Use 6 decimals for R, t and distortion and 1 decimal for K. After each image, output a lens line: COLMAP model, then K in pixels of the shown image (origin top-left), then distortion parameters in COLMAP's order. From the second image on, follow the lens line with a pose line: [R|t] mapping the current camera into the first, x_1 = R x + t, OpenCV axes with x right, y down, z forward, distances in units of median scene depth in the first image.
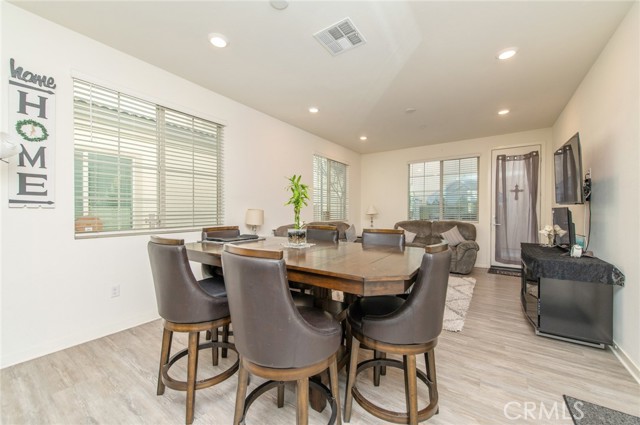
lens RADIAL K [[250.9, 0, 318.2], [0, 250.9, 212.5], [0, 0, 1]] dist [0.005352, -0.000994]
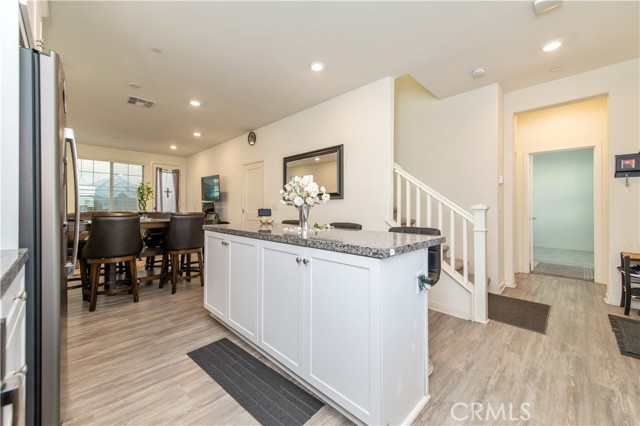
lens RADIAL K [[250.9, 0, 326.5], [0, 250.9, 207.9], [0, 0, 1]] dist [0.005352, -0.000994]
pose [[0.133368, -0.012553, 0.990987, -1.663013], [0.000460, 0.999920, 0.012605, -0.009204], [-0.991066, -0.001226, 0.133363, -0.525364]]
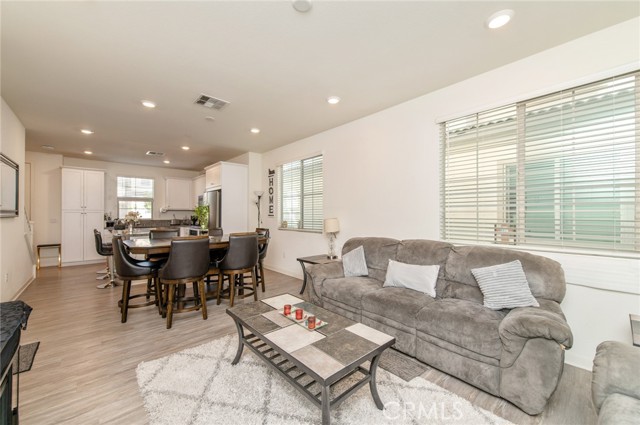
lens RADIAL K [[250.9, 0, 322.8], [0, 250.9, 214.2], [0, 0, 1]] dist [0.005352, -0.000994]
pose [[-0.213772, -0.005714, -0.976867, 1.495066], [-0.009707, 0.999946, -0.003725, -0.049392], [0.976835, 0.008686, -0.213816, 2.125577]]
